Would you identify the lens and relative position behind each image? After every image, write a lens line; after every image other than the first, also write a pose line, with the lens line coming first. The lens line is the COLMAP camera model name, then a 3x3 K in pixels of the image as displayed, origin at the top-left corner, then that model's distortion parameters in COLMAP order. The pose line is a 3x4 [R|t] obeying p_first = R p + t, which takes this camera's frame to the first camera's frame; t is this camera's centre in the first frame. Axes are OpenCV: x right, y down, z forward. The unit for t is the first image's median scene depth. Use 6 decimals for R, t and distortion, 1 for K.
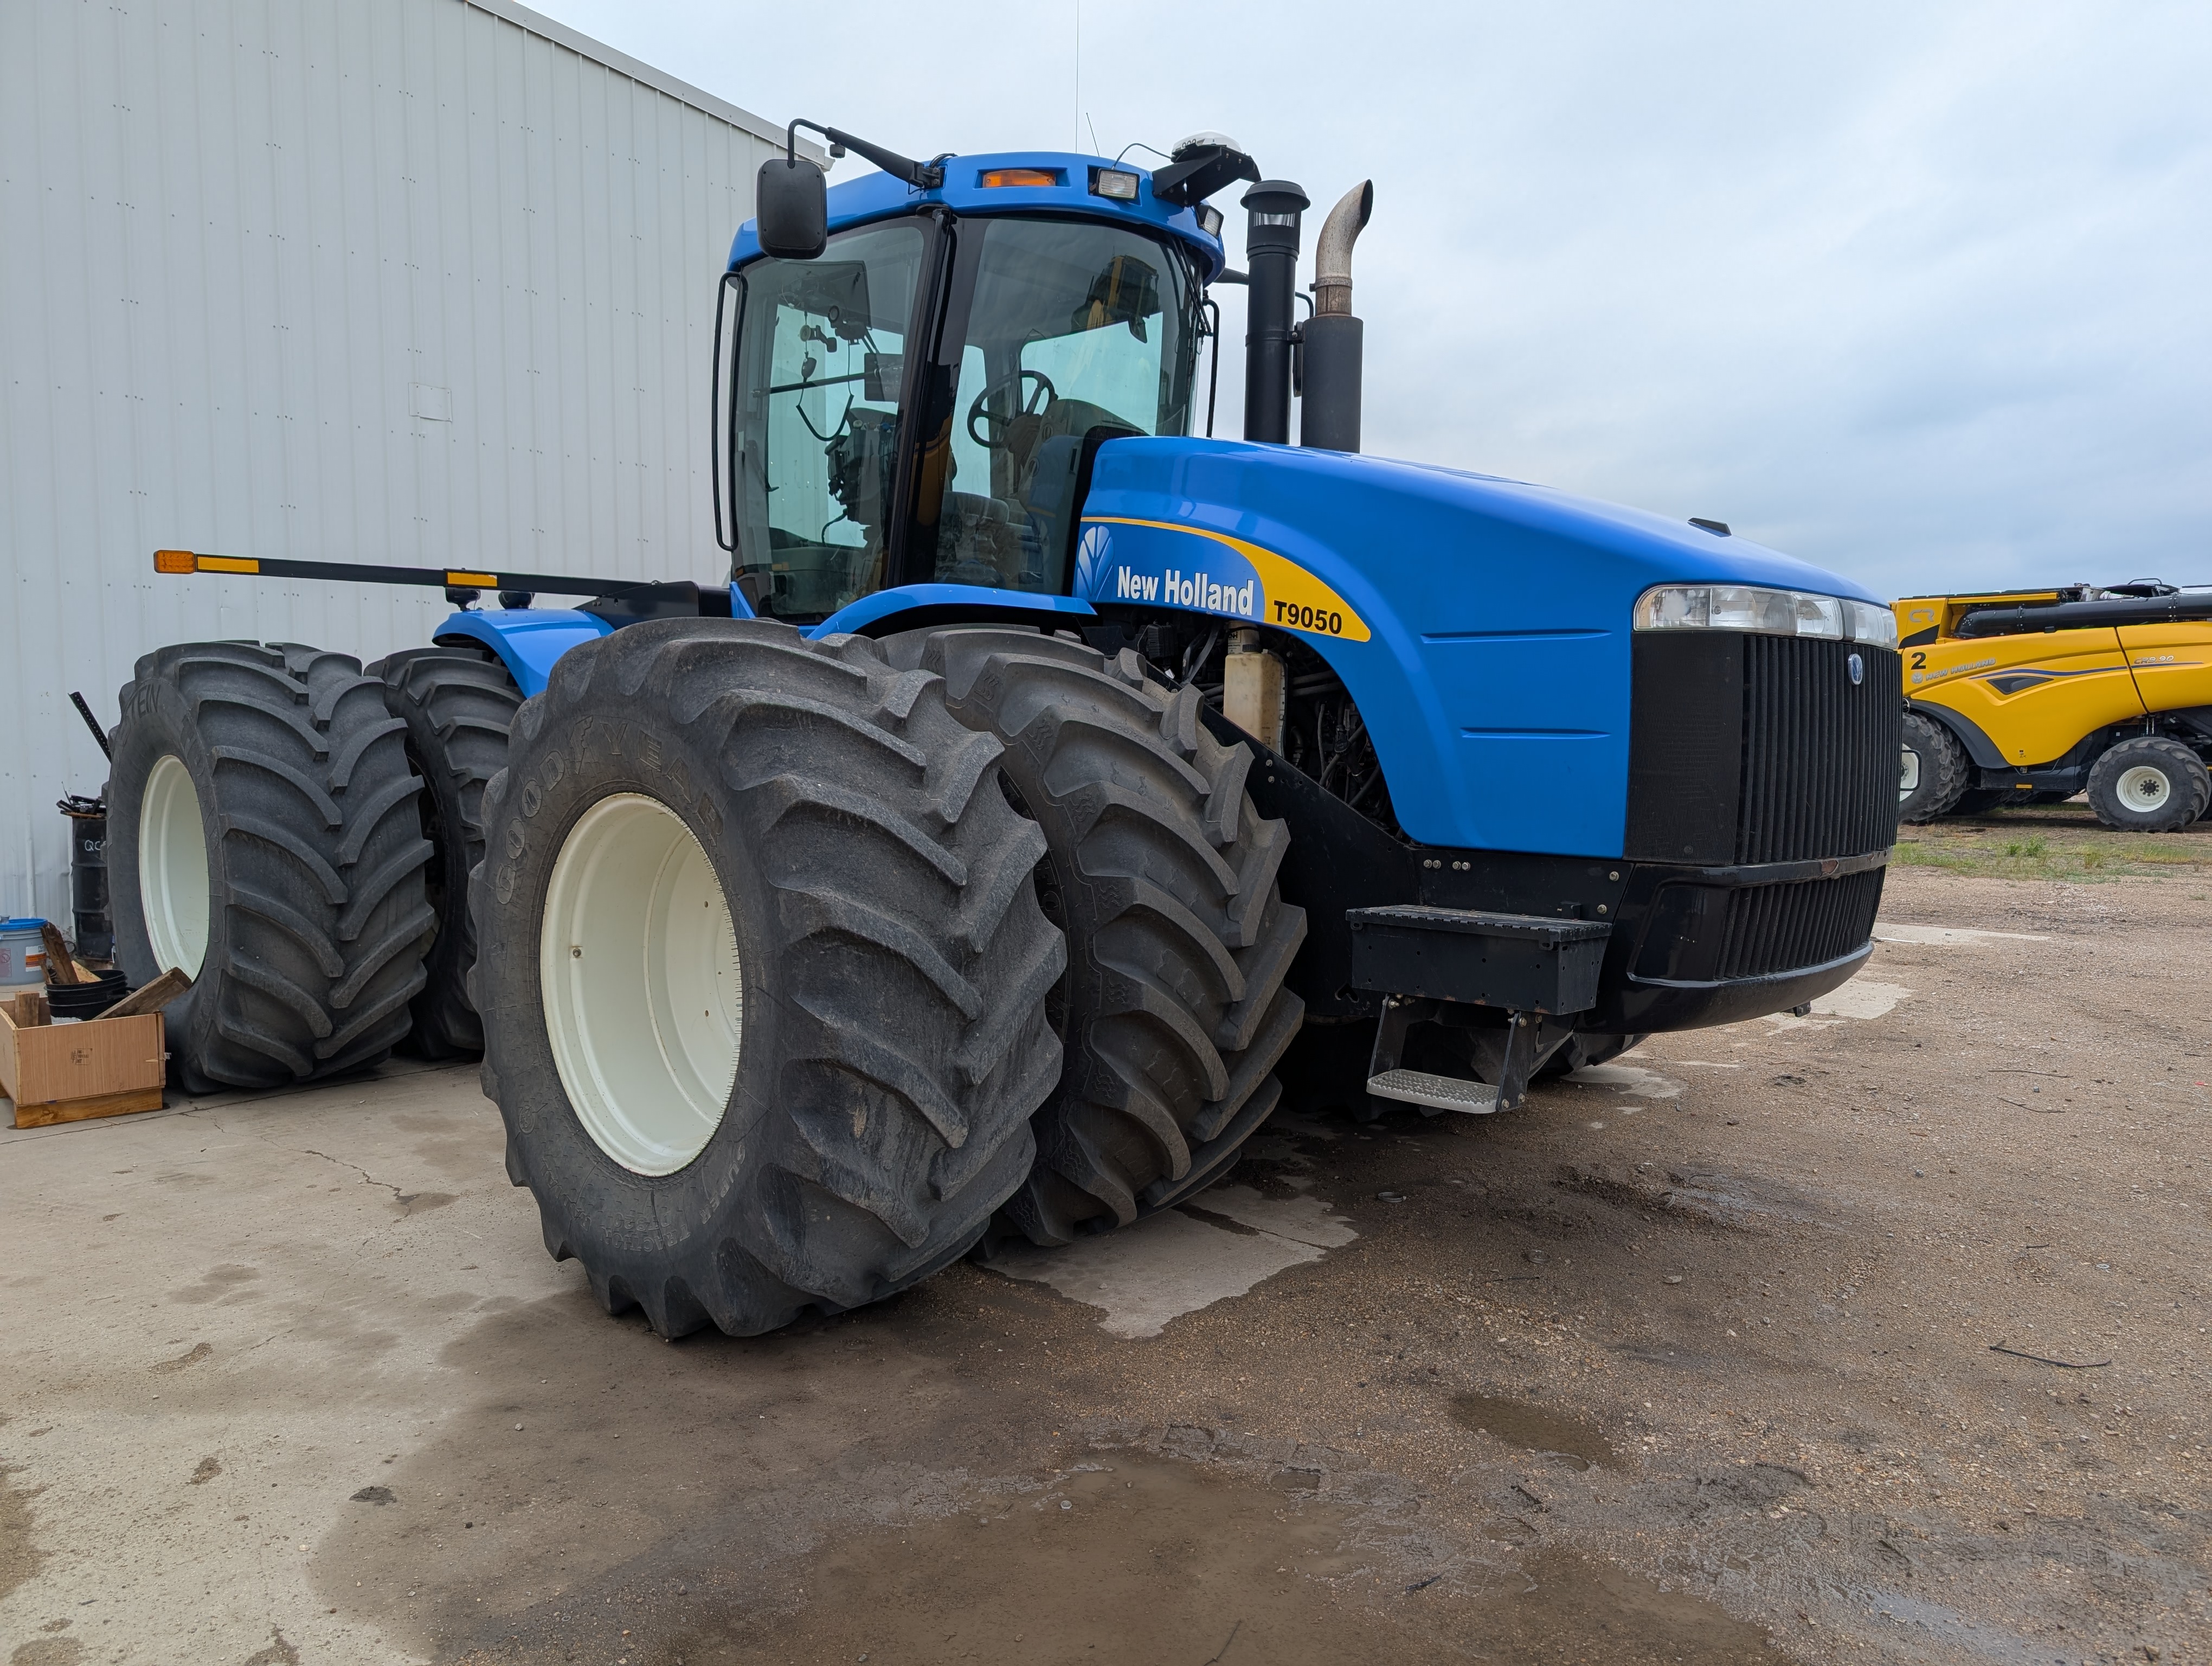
lens RADIAL K [[1545.7, 0, 1106.0], [0, 1545.7, 833.0], [0, 0, 1]] dist [0.002377, 0.000040]
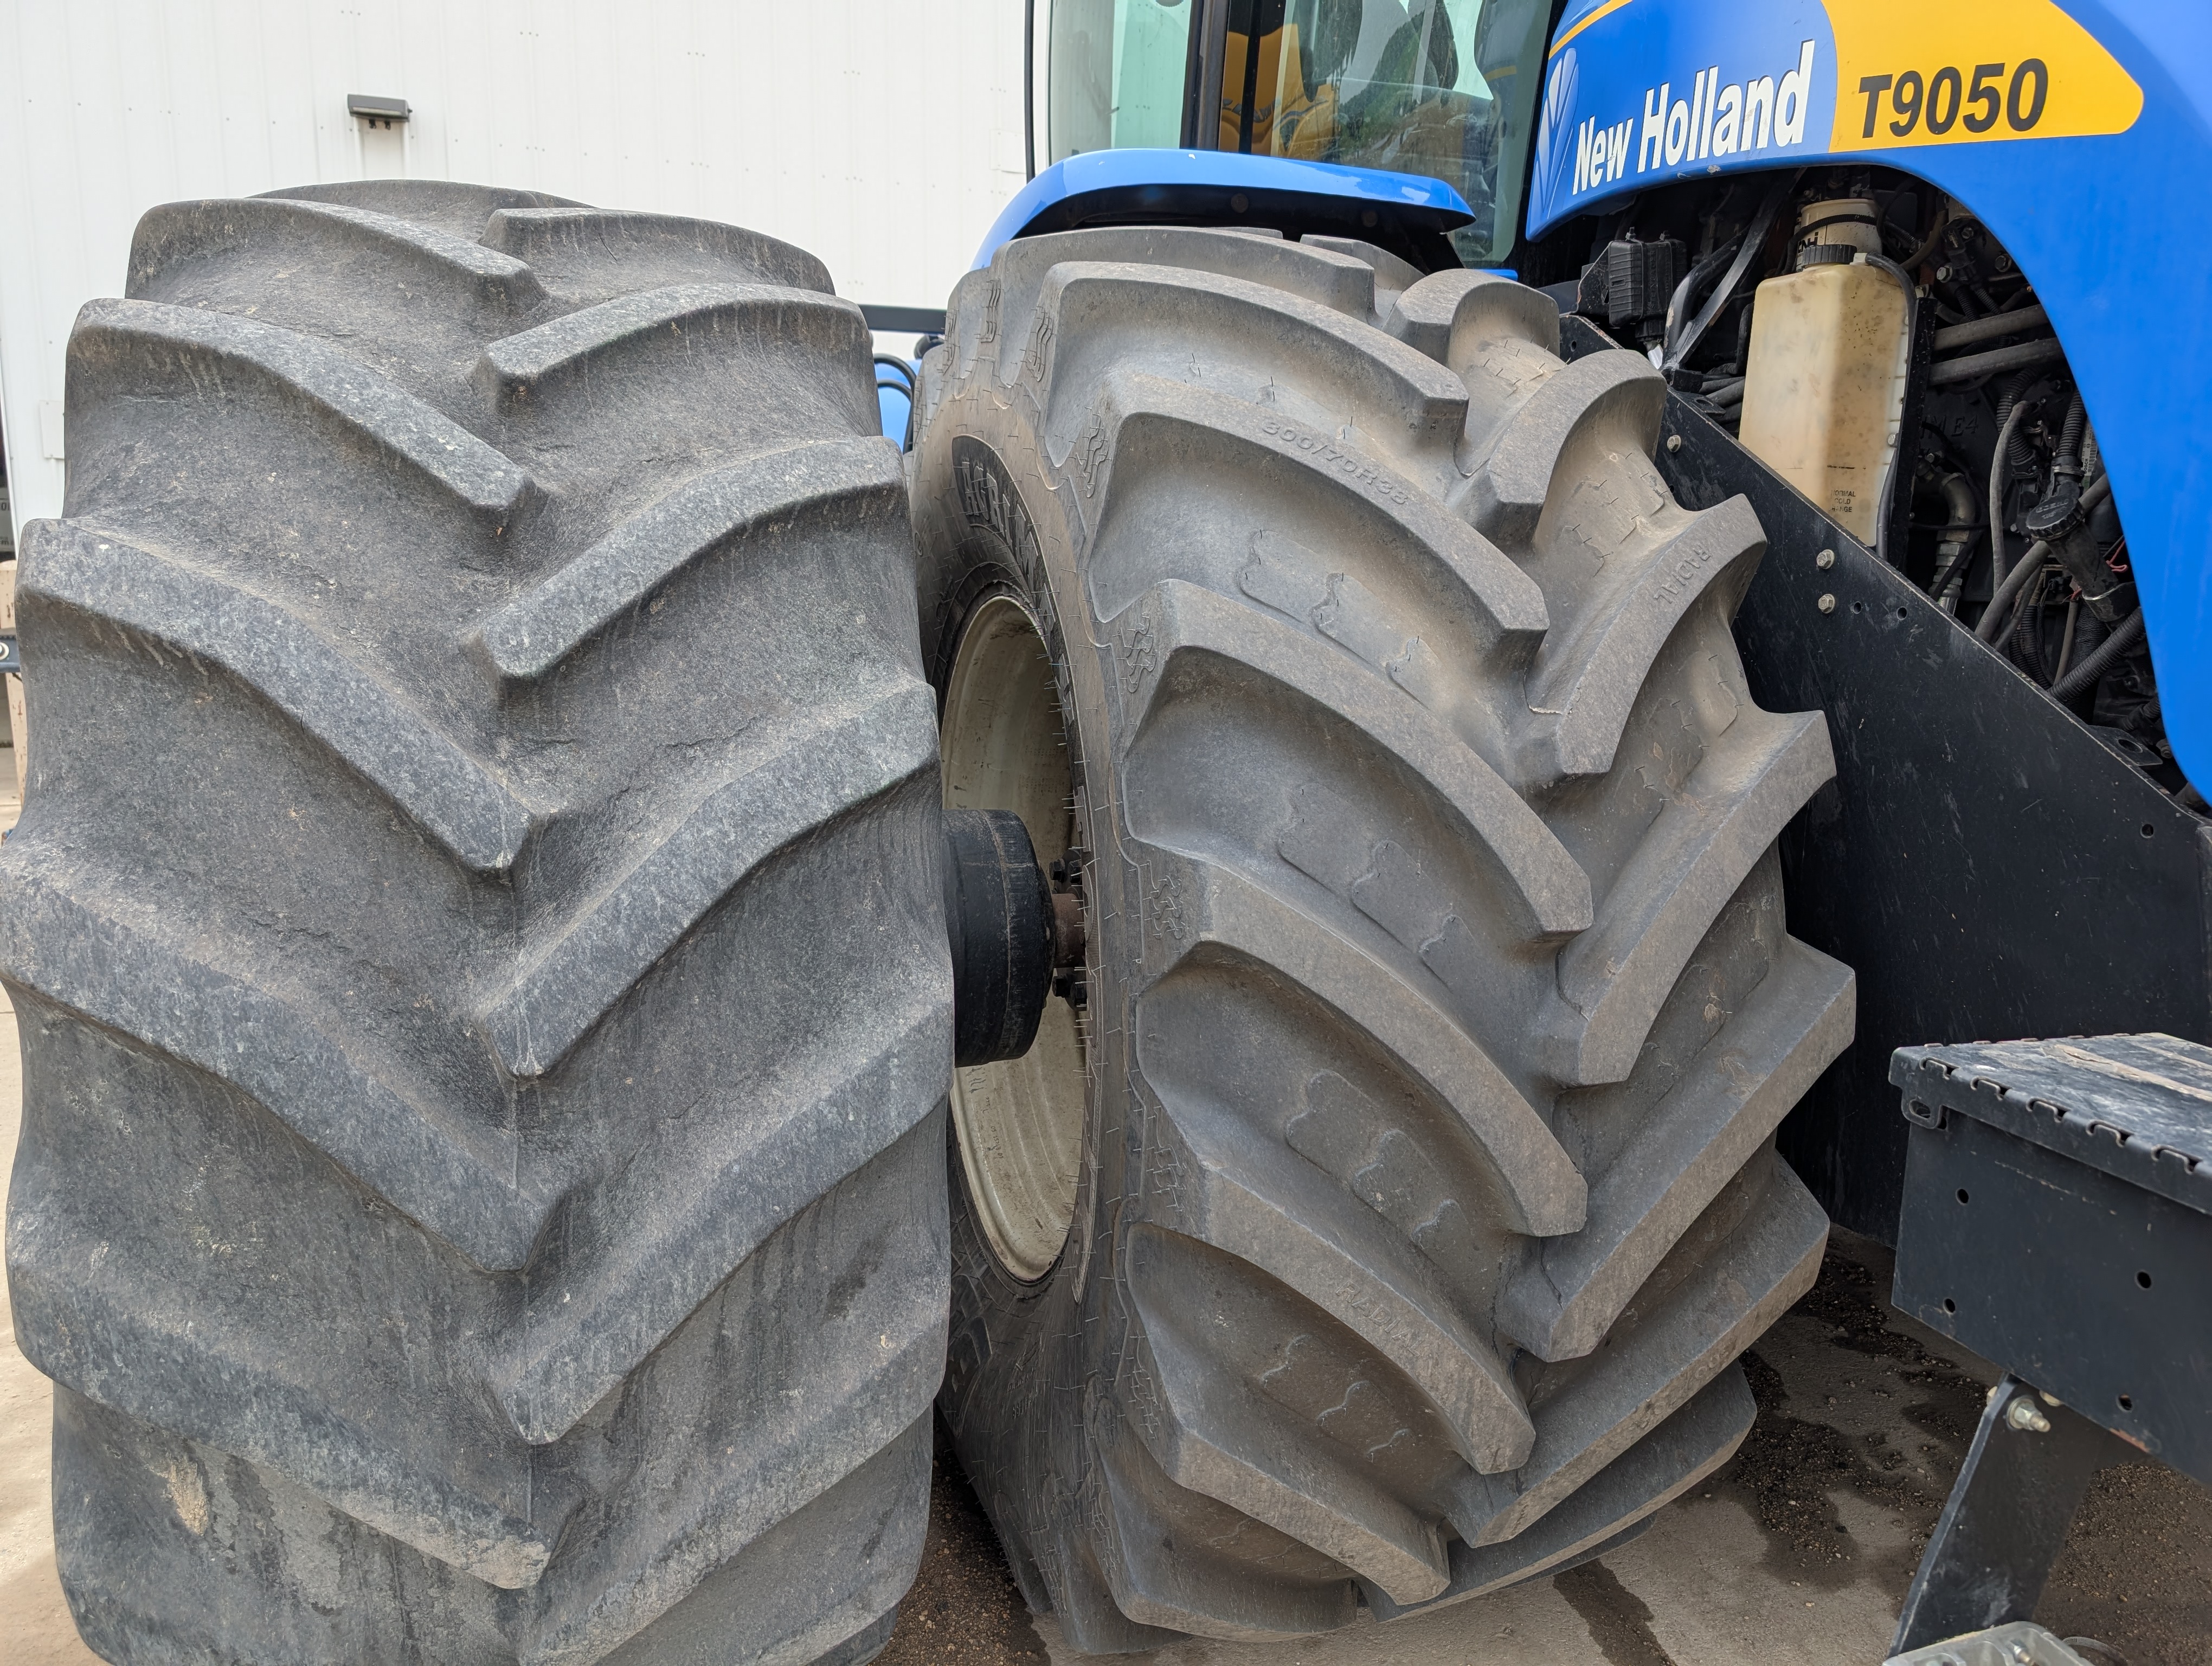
lens RADIAL K [[1615.9, 0, 1108.0], [0, 1615.9, 847.4], [0, 0, 1]] dist [-0.001855, -0.000522]
pose [[0.887142, 0.098085, -0.450952, 0.149858], [-0.050186, 0.991862, 0.117007, -0.014573], [0.458759, -0.081170, 0.884846, 0.633655]]
